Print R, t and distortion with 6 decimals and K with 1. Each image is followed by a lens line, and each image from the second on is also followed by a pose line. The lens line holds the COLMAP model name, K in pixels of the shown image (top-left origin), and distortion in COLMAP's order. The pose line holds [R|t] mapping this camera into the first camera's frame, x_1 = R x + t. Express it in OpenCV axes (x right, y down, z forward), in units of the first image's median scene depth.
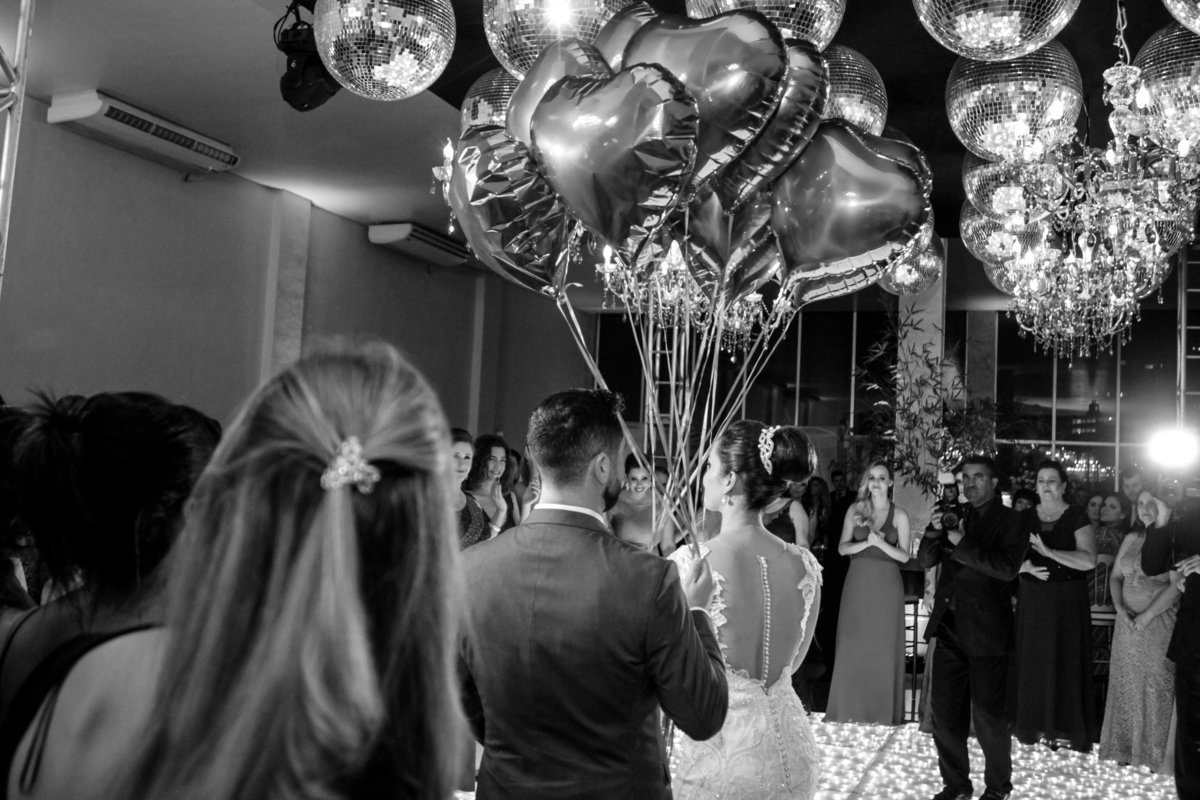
lens RADIAL K [[1077.9, 0, 602.5], [0, 1077.9, 398.8], [0, 0, 1]] dist [-0.065682, -0.009764]
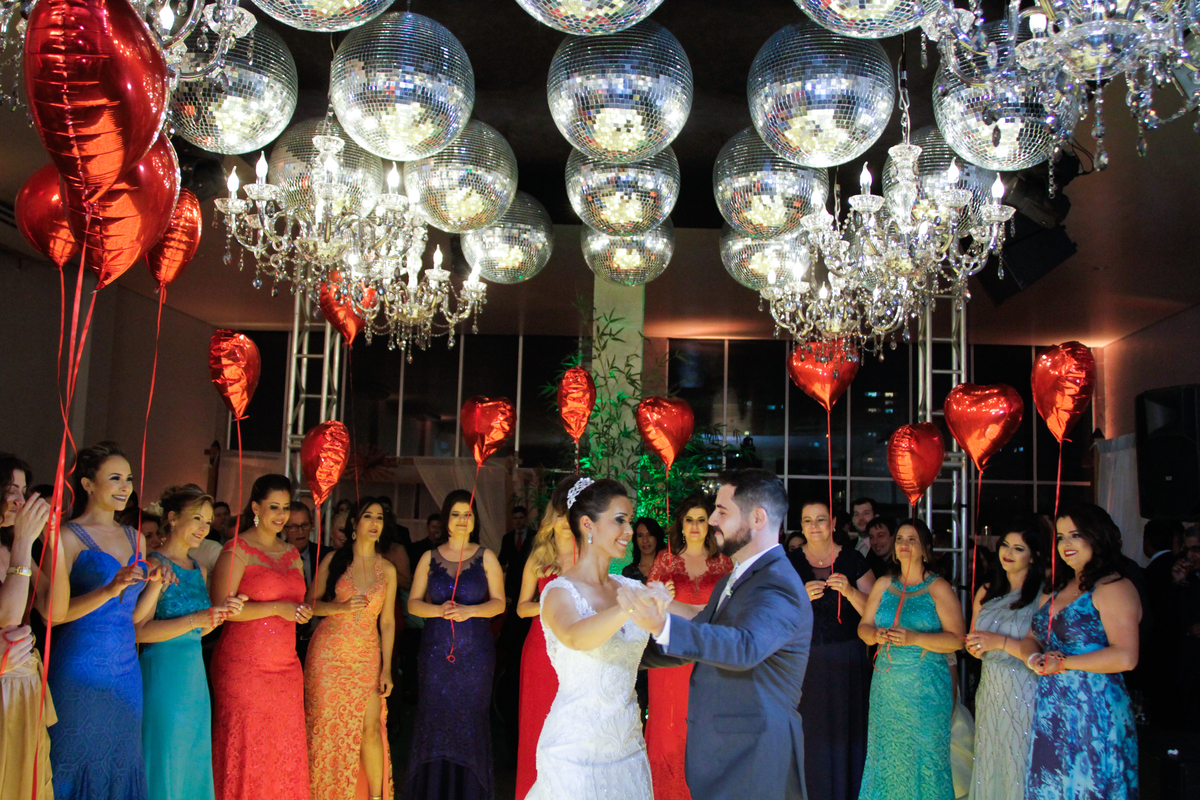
lens RADIAL K [[1077.9, 0, 592.3], [0, 1077.9, 398.3], [0, 0, 1]] dist [-0.065682, -0.009764]
pose [[0.950712, 0.020382, 0.309406, 0.009147], [-0.010127, 0.999346, -0.034714, 0.012208], [-0.309911, 0.029869, 0.950296, 0.192126]]
